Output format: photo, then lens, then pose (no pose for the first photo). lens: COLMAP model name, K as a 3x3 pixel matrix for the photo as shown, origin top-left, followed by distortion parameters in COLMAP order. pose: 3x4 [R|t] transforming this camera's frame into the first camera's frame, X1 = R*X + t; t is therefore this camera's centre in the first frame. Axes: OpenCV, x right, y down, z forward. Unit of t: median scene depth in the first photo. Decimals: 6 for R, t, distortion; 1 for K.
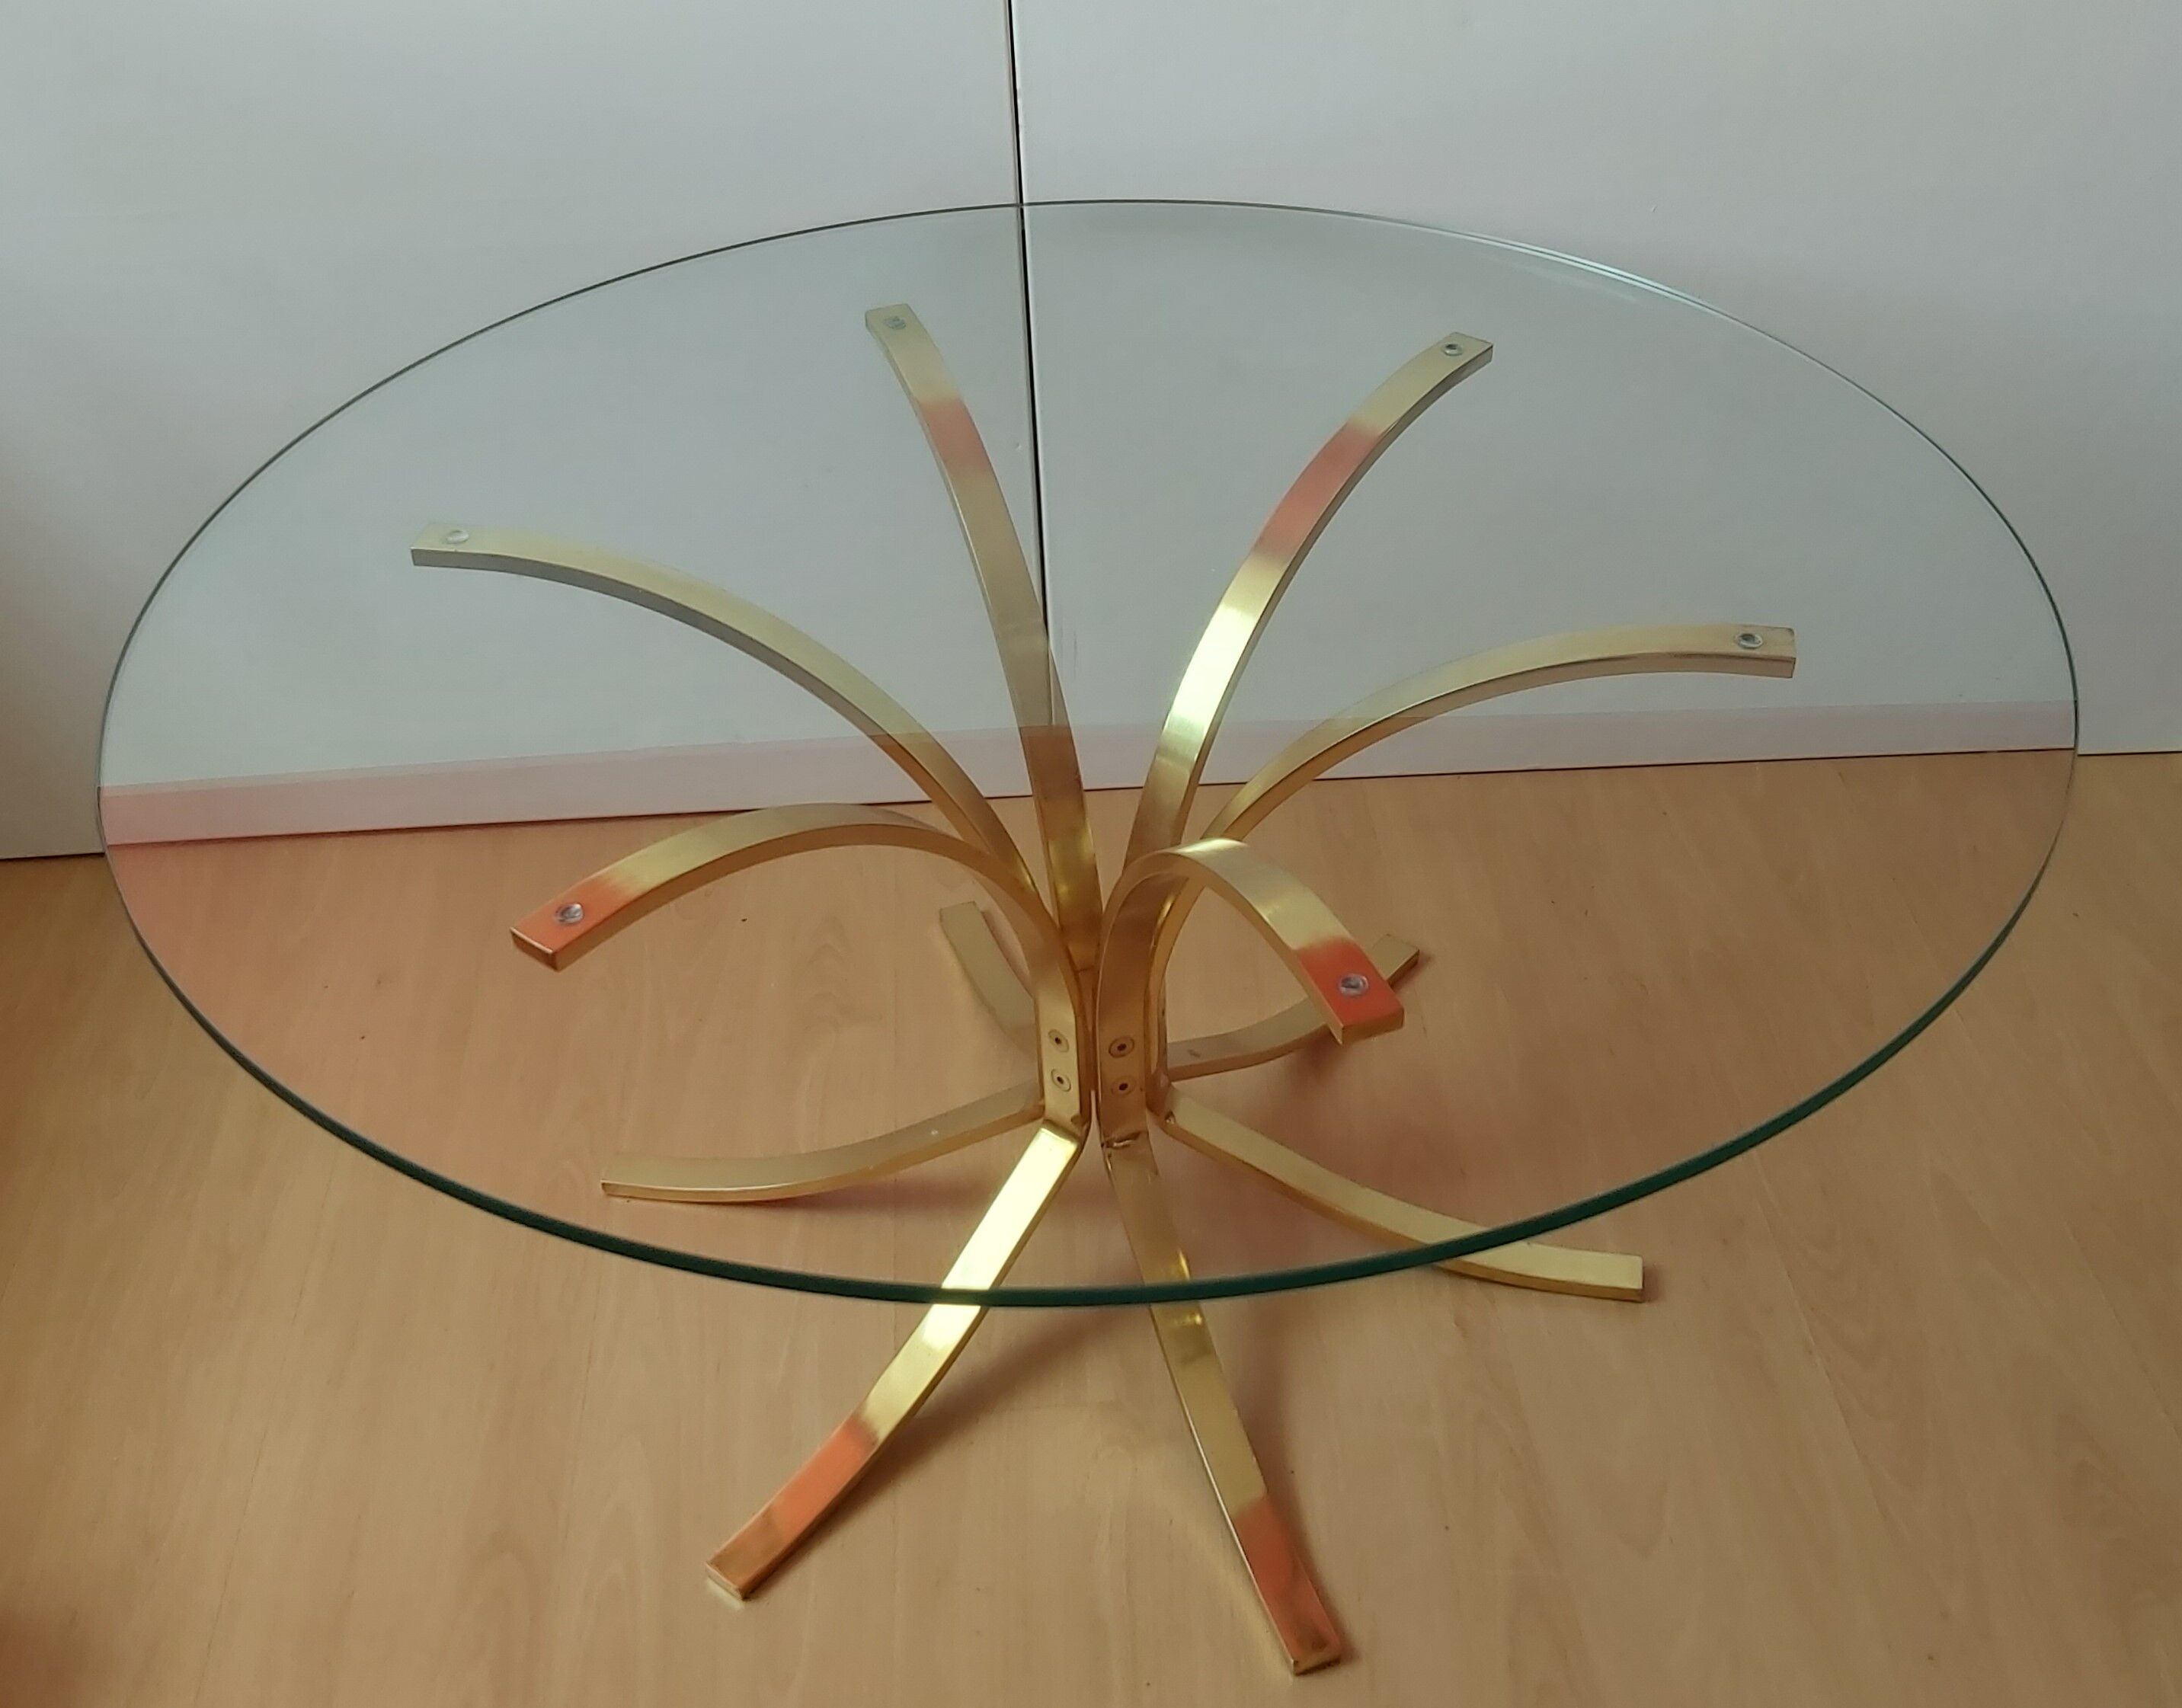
lens RADIAL K [[2162.0, 0, 1147.5], [0, 2162.0, 802.2], [0, 0, 1]] dist [0.043072, 0.000000]
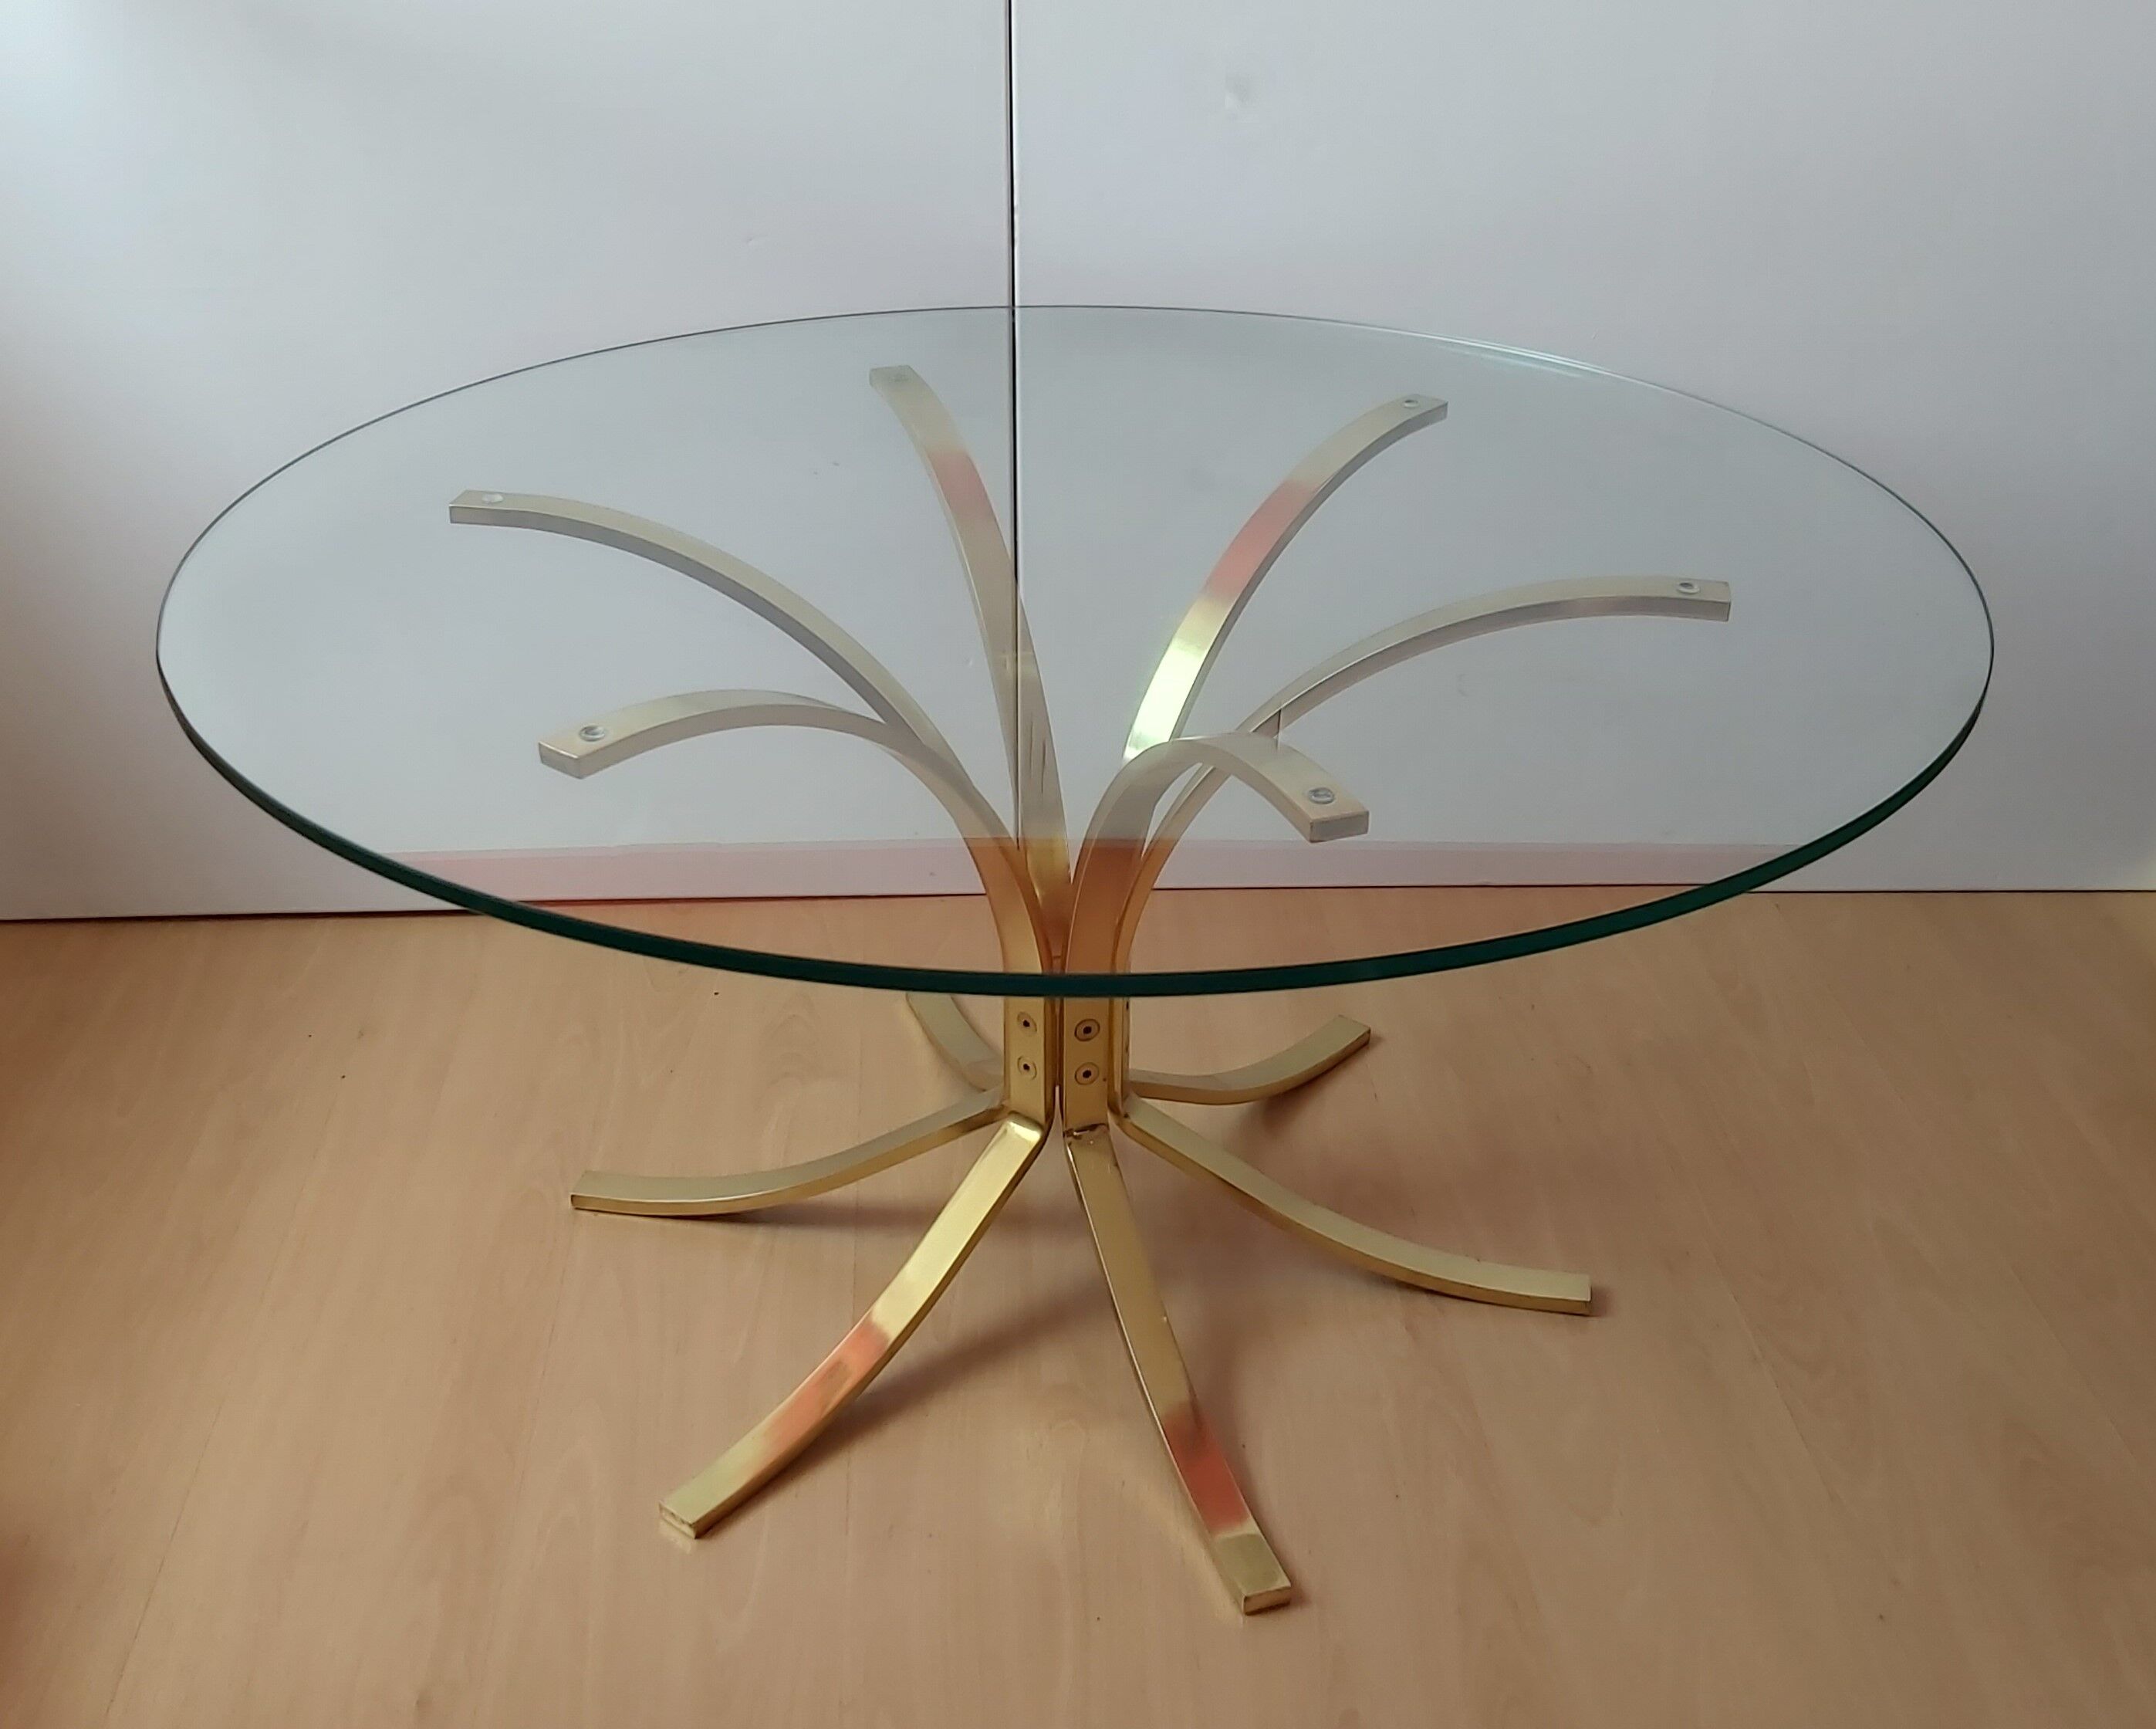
lens RADIAL K [[2153.7, 0, 1088.2], [0, 2153.7, 853.6], [0, 0, 1]] dist [0.051202, 0.000000]
pose [[0.999524, 0.030756, -0.002385, -0.011320], [-0.030752, 0.987336, -0.155633, 0.187773], [-0.002432, 0.155632, 0.987812, -0.033511]]
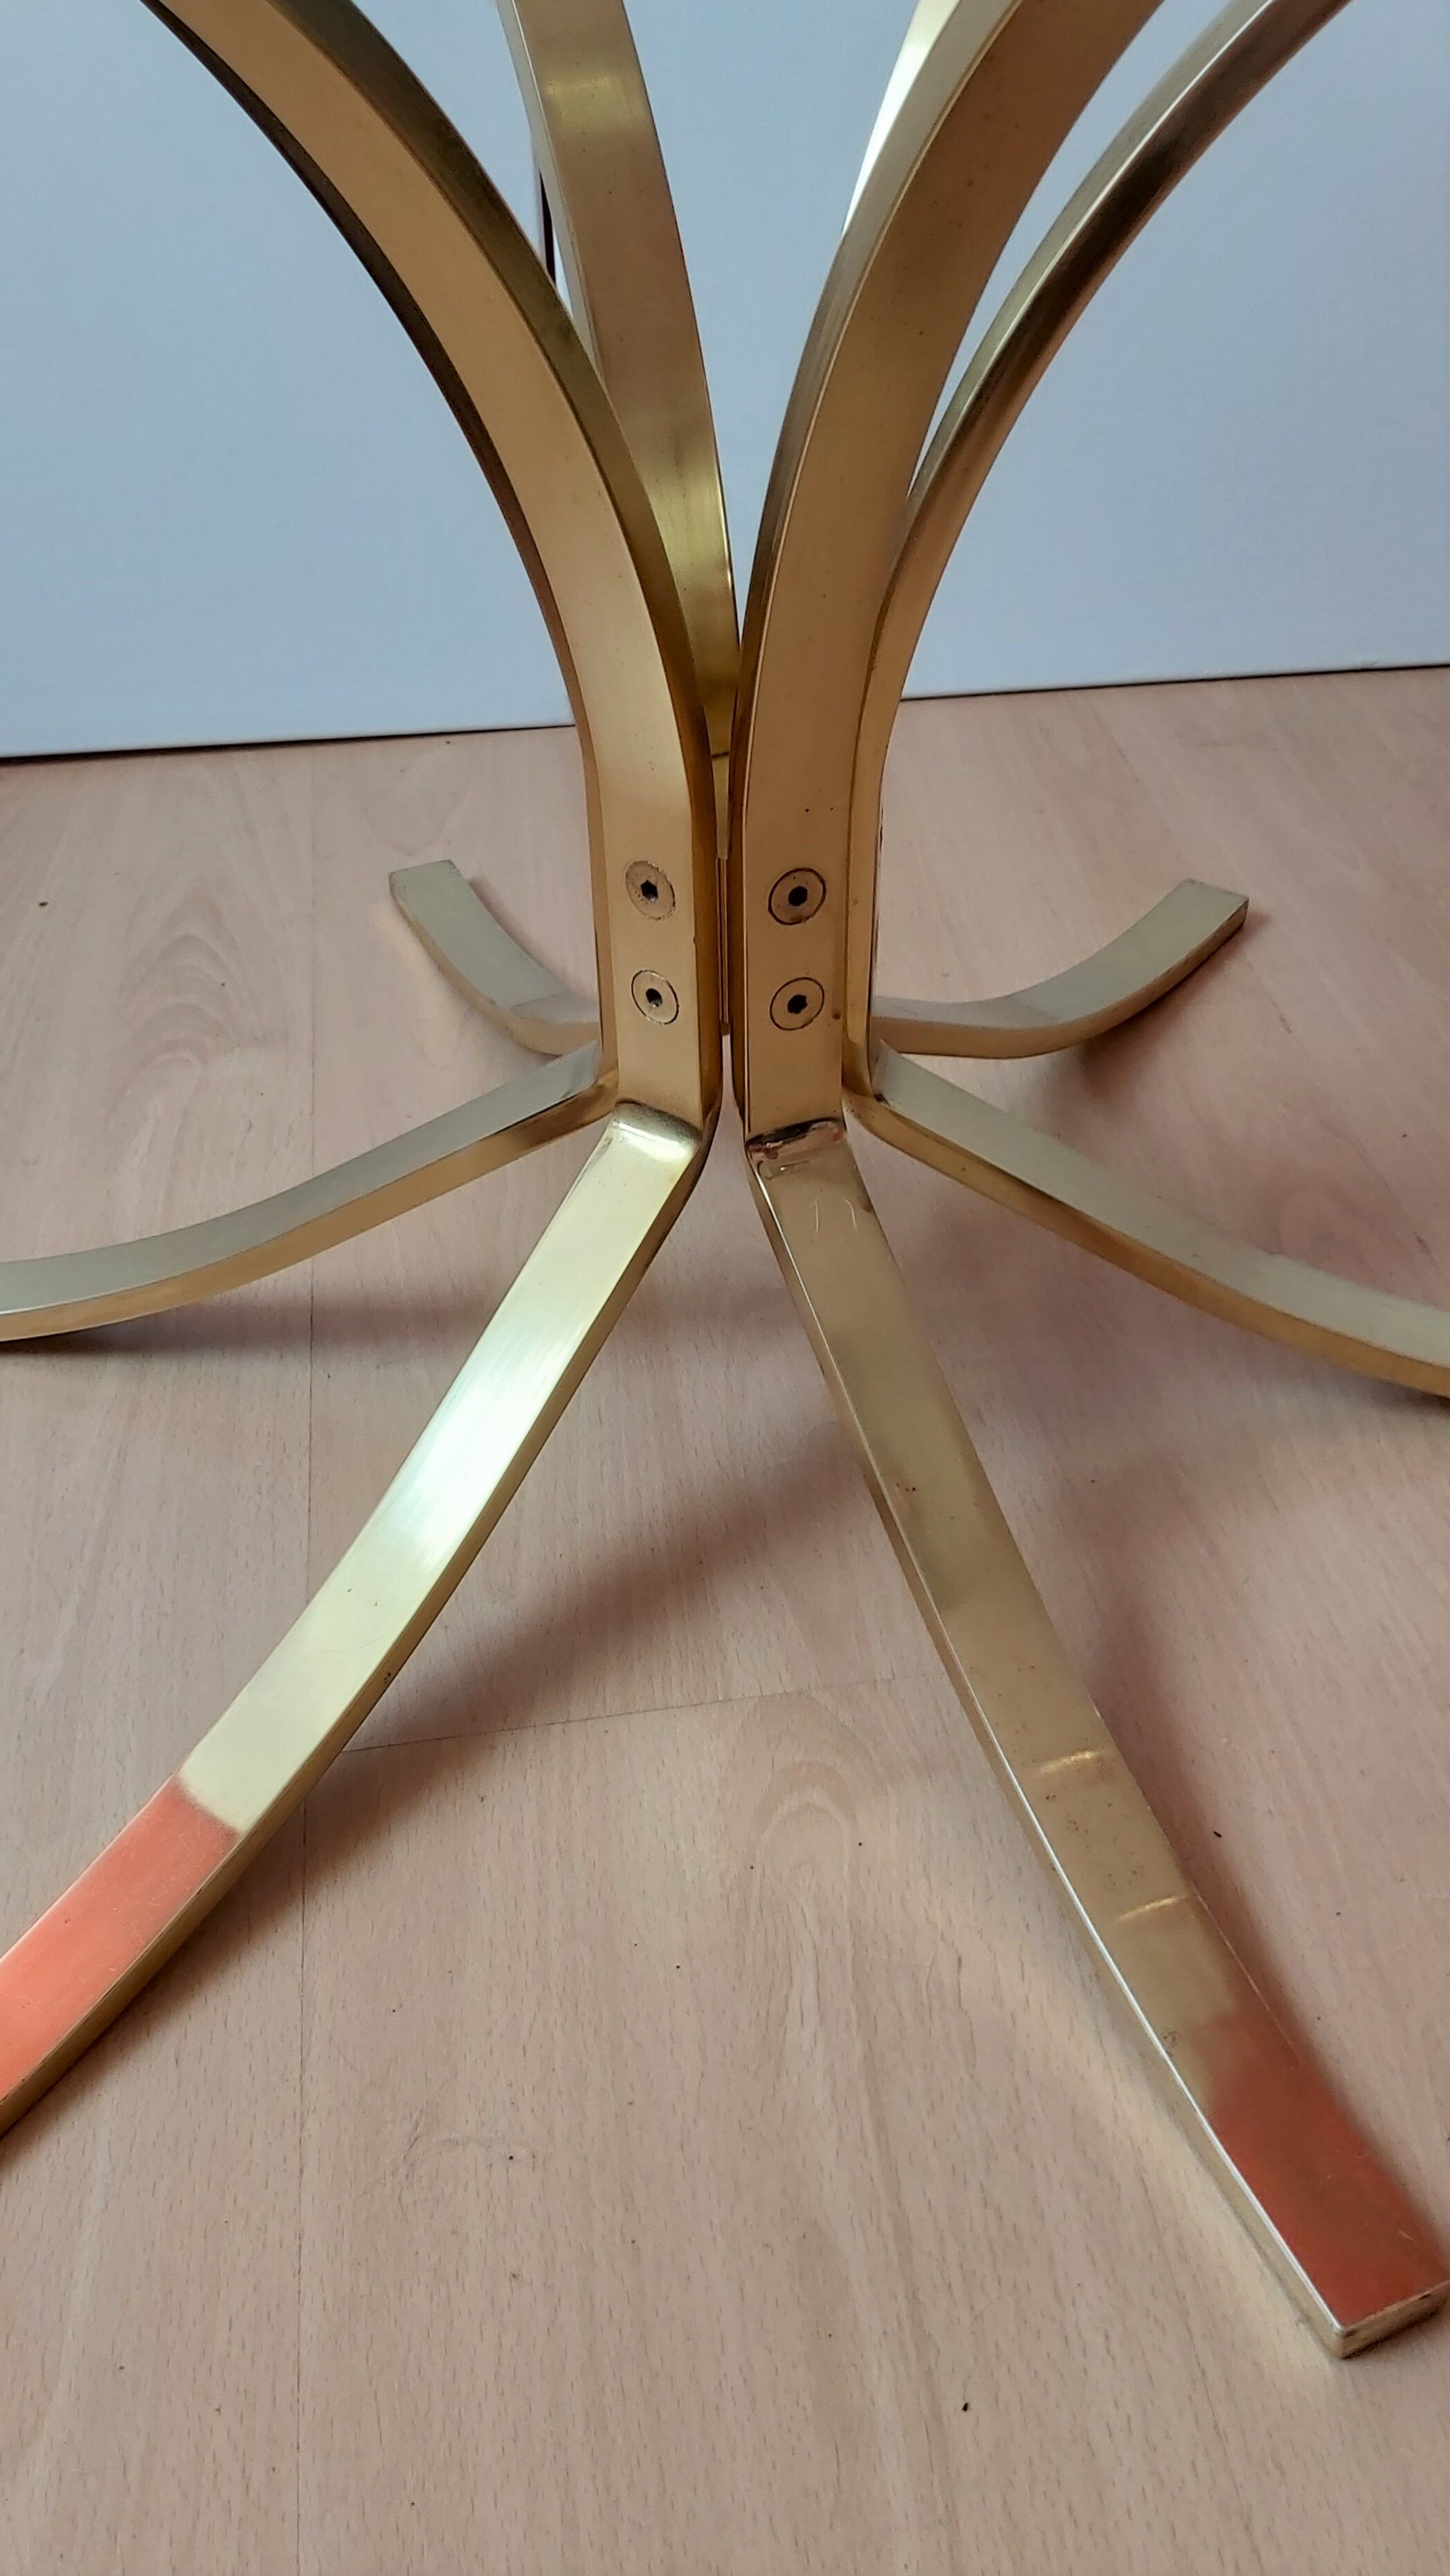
lens RADIAL K [[2151.8, 0, 739.1], [0, 2151.8, 1235.5], [0, 0, 1]] dist [0.043425, -0.053980]
pose [[0.998320, -0.031860, 0.048404, -0.045365], [0.029777, 0.998625, 0.043144, 0.159682], [-0.049712, -0.041631, 0.997896, 0.552773]]
